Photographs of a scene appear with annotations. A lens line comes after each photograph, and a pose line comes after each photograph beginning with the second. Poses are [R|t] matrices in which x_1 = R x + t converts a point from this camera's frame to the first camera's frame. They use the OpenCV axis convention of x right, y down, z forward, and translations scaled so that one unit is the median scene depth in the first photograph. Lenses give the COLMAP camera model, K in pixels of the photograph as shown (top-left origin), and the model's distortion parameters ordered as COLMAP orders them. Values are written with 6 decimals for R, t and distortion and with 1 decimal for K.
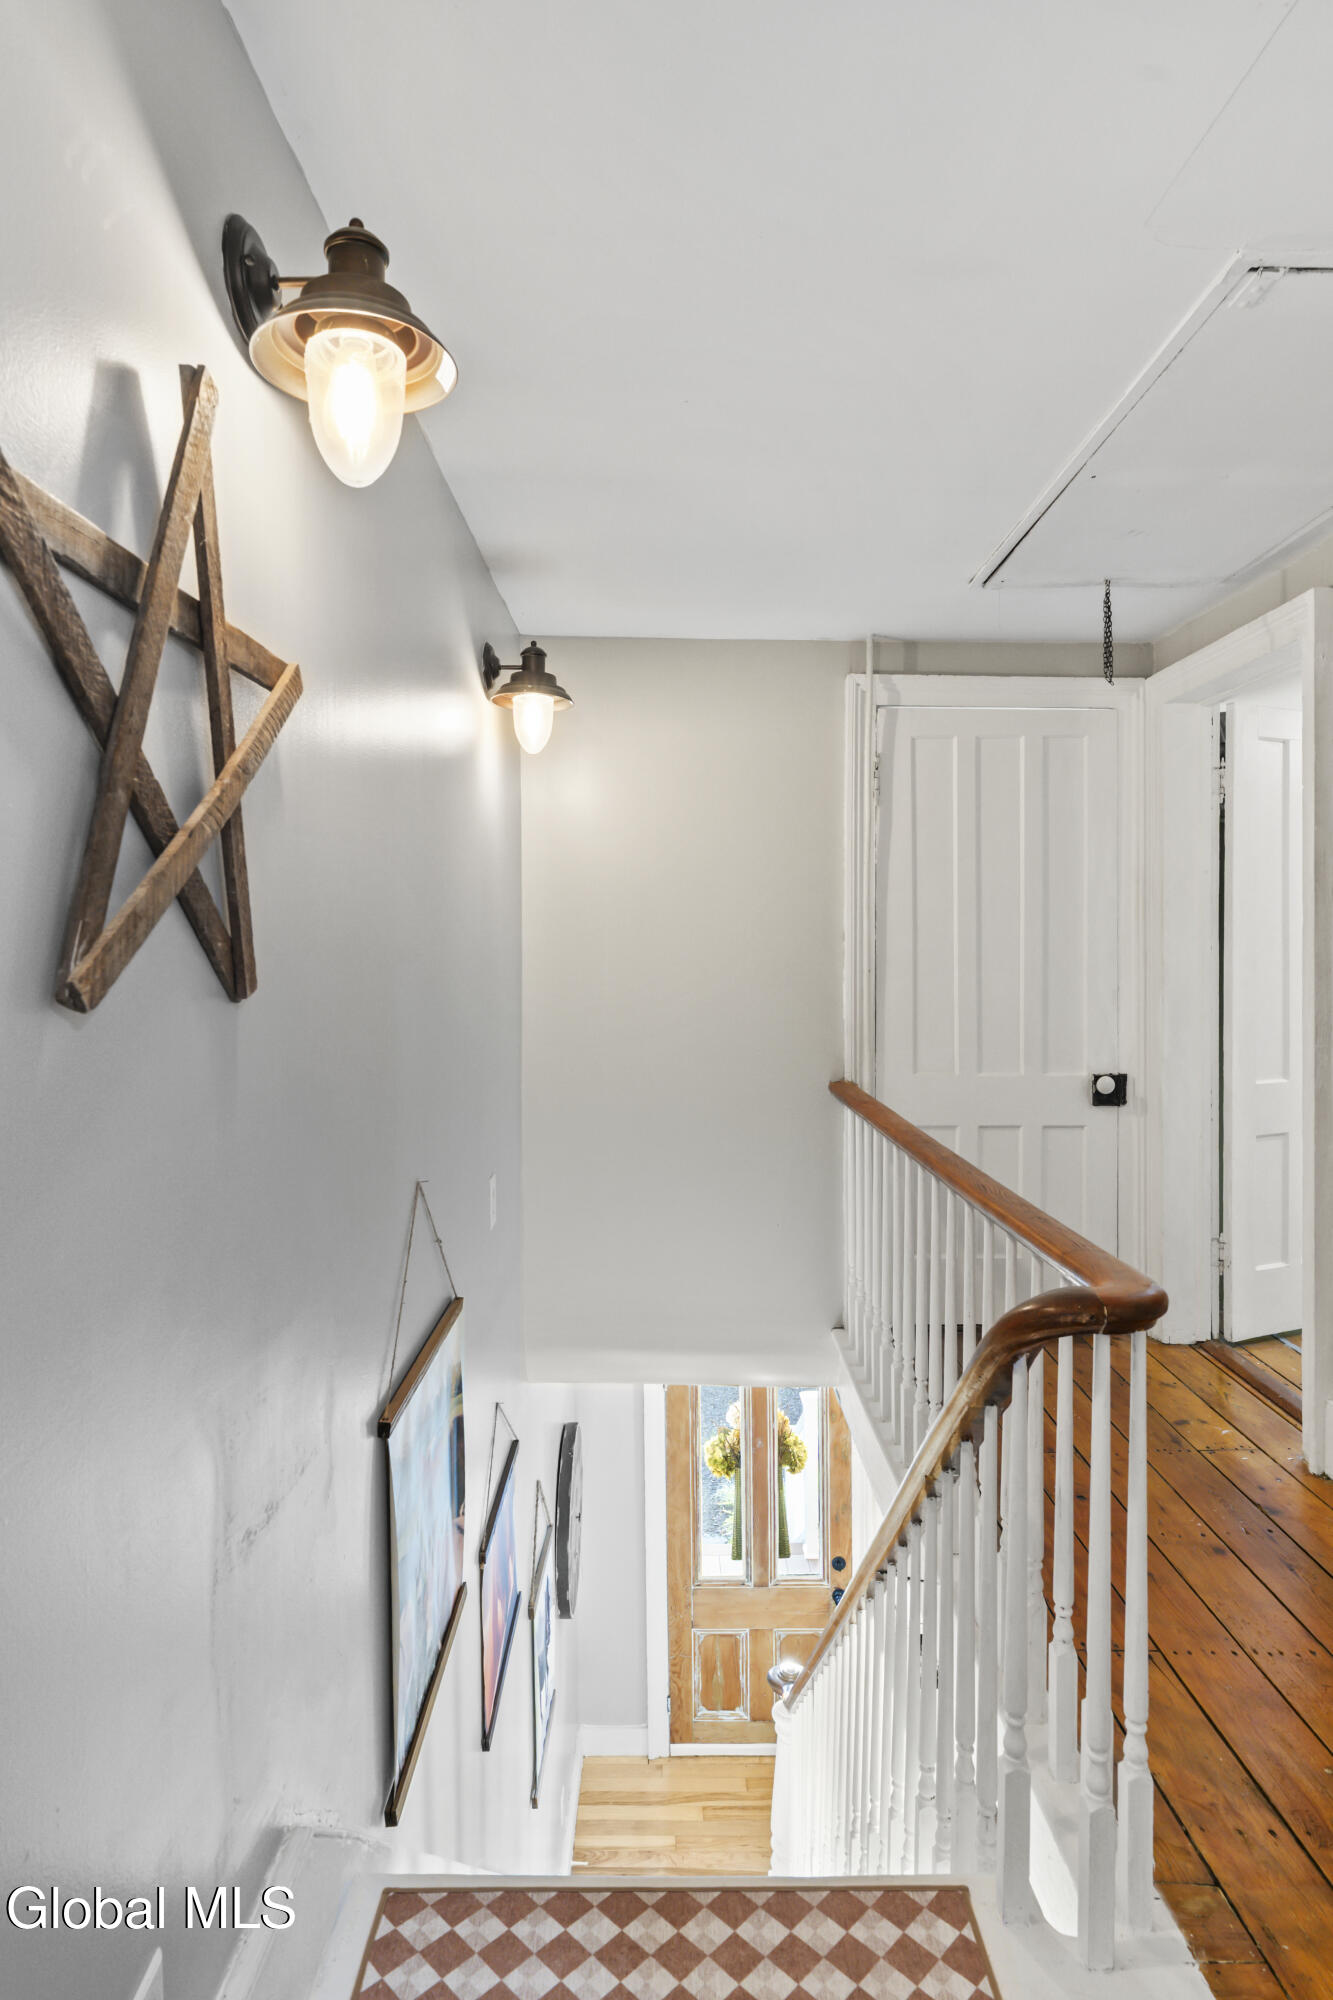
lens RADIAL K [[1149.8, 0, 667.1], [0, 1149.8, 998.3], [0, 0, 1]] dist [-0.004685, 0.000535]
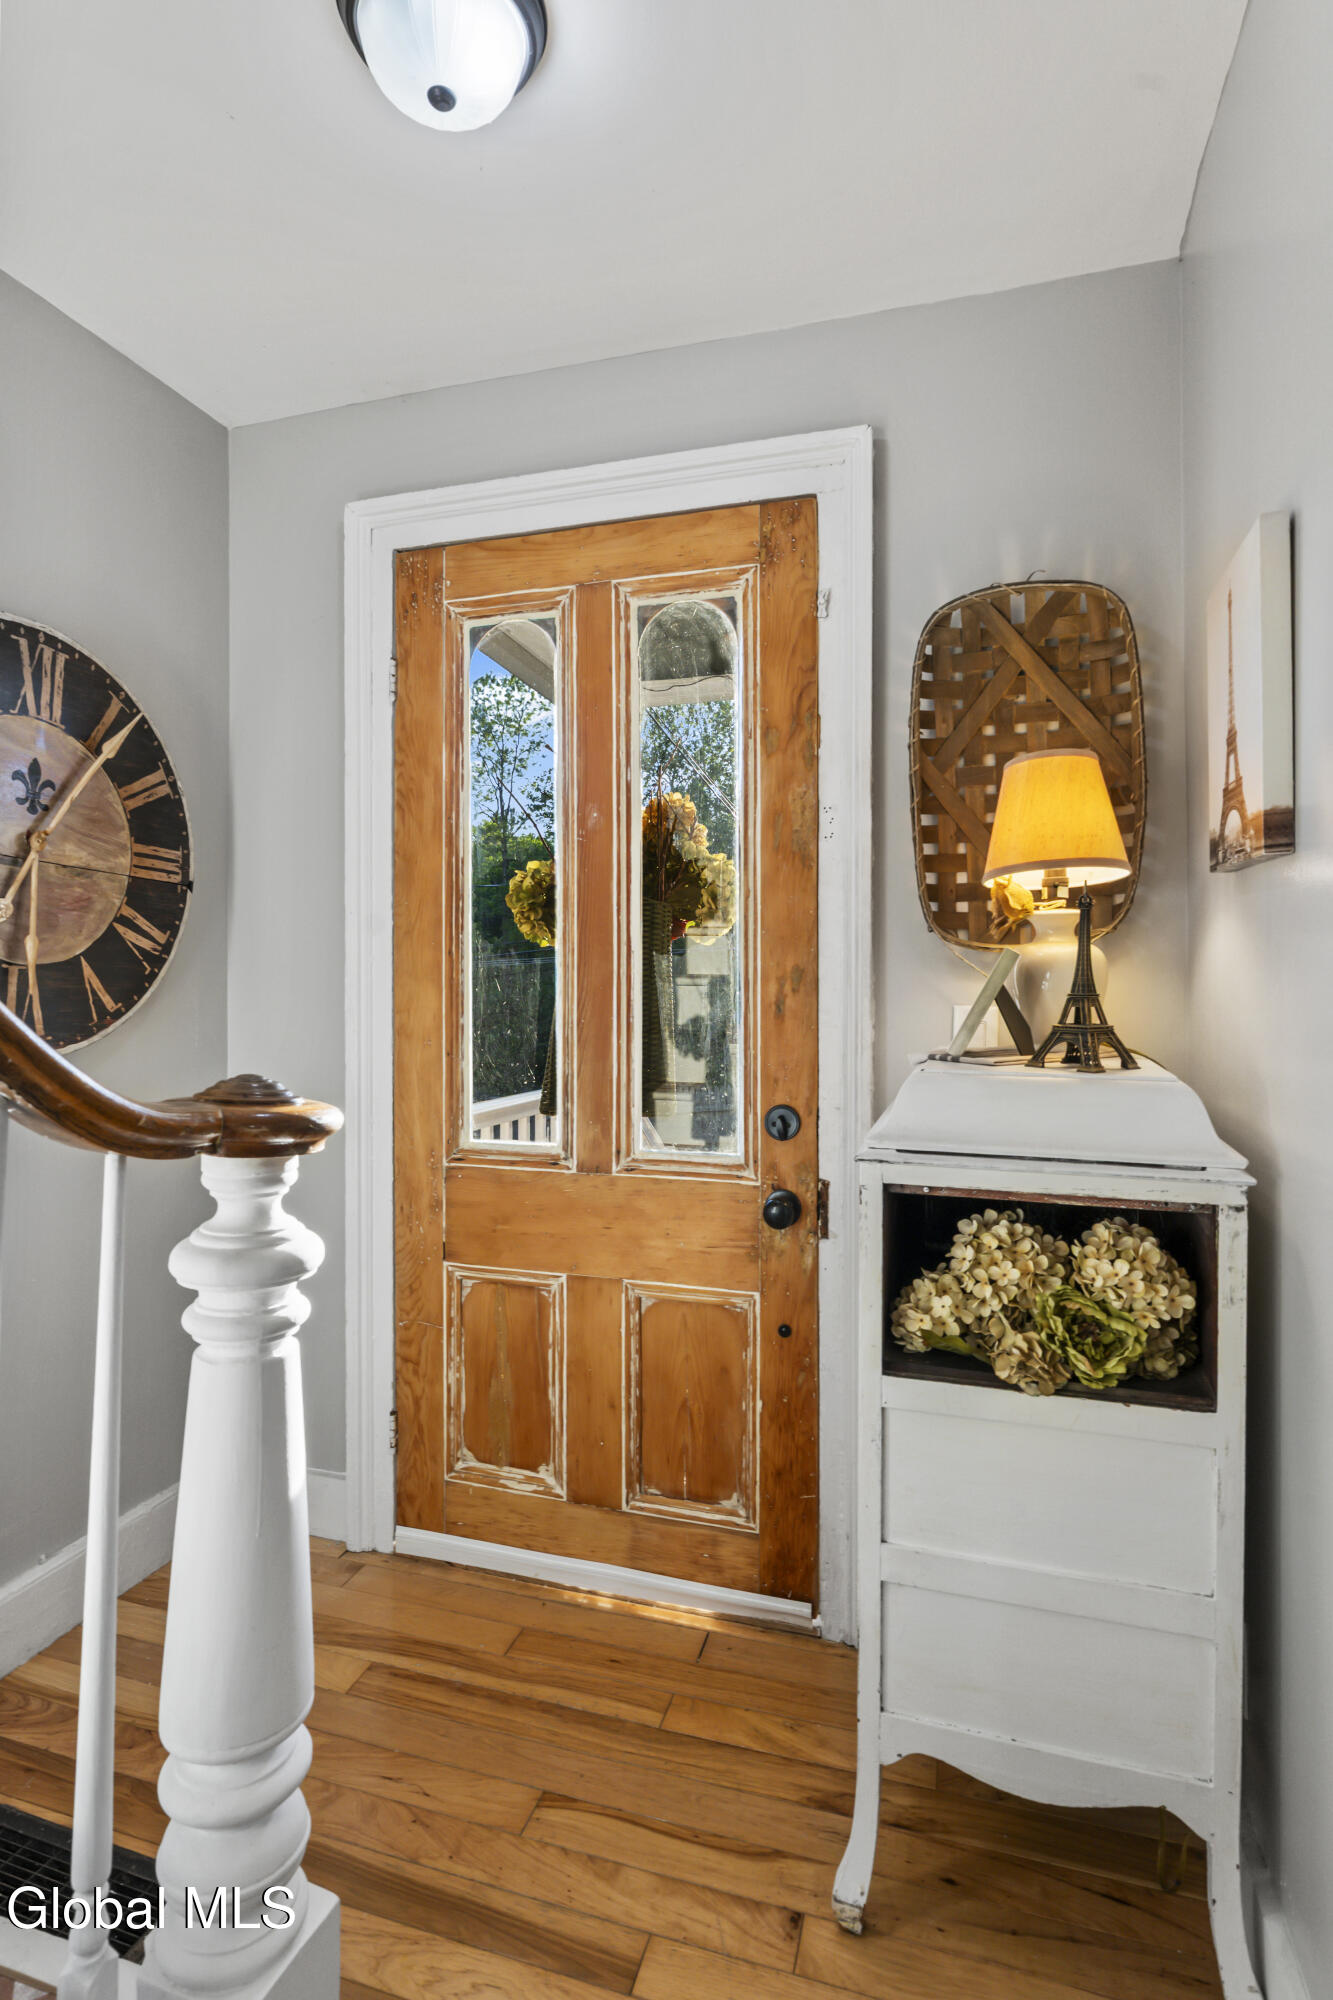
lens RADIAL K [[1012.8, 0, 654.4], [0, 1012.8, 1001.9], [0, 0, 1]] dist [-0.005276, -0.000761]
pose [[0.959426, 0.014216, -0.281602, 0.204217], [-0.026387, 0.998872, -0.039475, 0.462016], [0.280723, 0.045304, 0.958719, 0.647496]]
